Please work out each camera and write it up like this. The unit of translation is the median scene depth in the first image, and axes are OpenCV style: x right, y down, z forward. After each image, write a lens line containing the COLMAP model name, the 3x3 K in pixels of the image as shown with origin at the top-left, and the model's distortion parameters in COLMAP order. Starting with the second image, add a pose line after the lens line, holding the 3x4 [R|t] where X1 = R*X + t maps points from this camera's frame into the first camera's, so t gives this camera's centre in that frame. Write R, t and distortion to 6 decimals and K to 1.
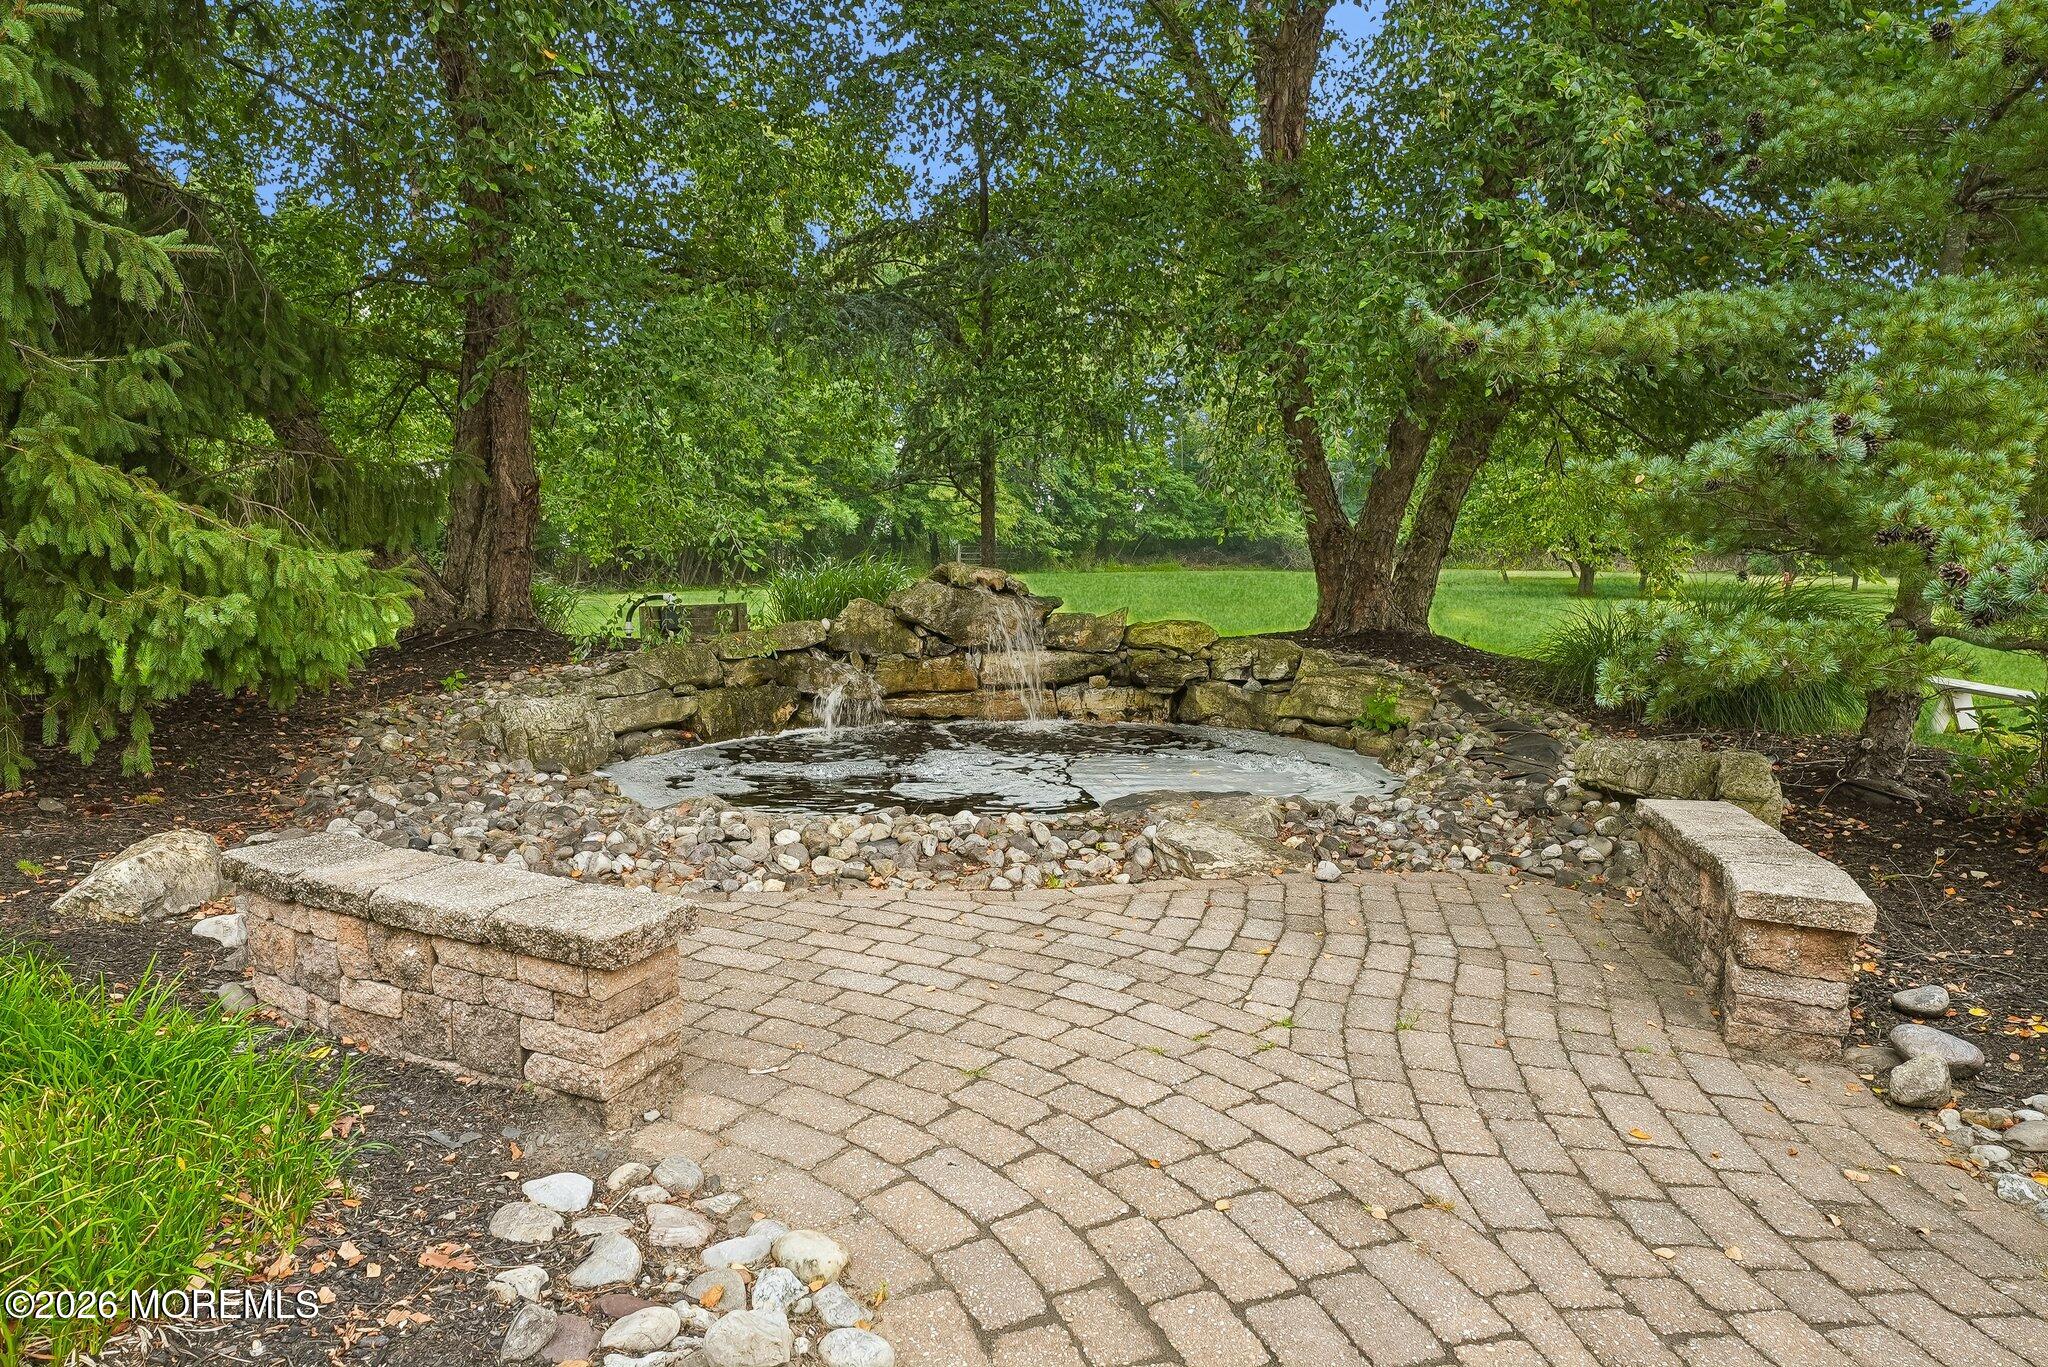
lens RADIAL K [[1142.5, 0, 1031.1], [0, 1142.5, 683.2], [0, 0, 1]] dist [0.002481, -0.002642]
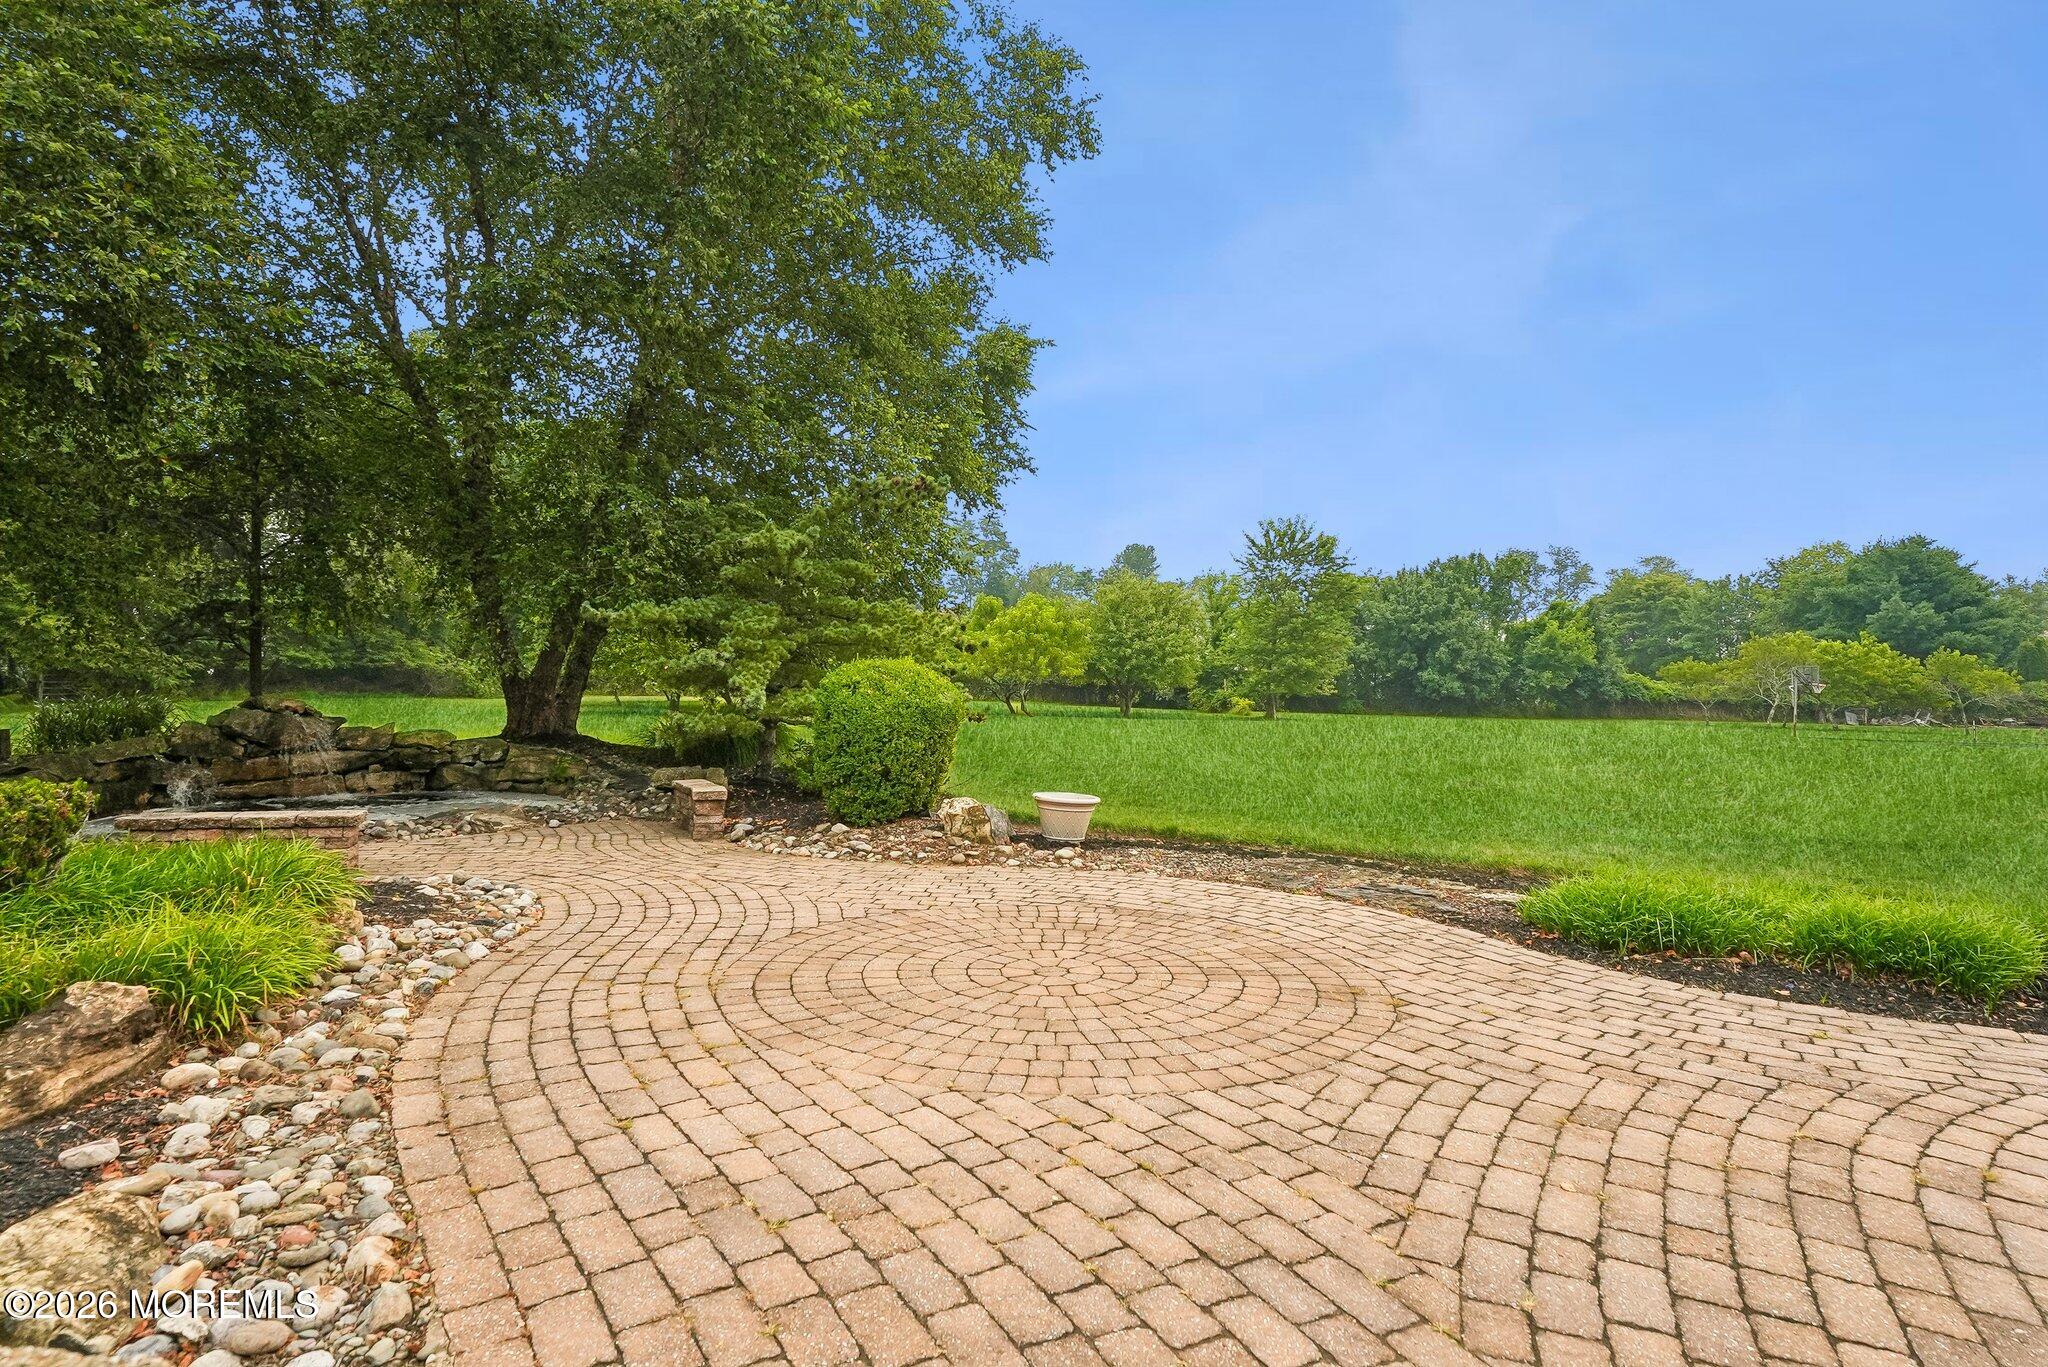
lens RADIAL K [[1057.0, 0, 1030.8], [0, 1057.0, 683.3], [0, 0, 1]] dist [-0.002764, 0.000905]
pose [[0.721128, 0.000364, 0.692801, -0.317940], [0.074944, 0.994091, -0.078530, 0.067946], [-0.688736, 0.108551, 0.716840, -0.752255]]
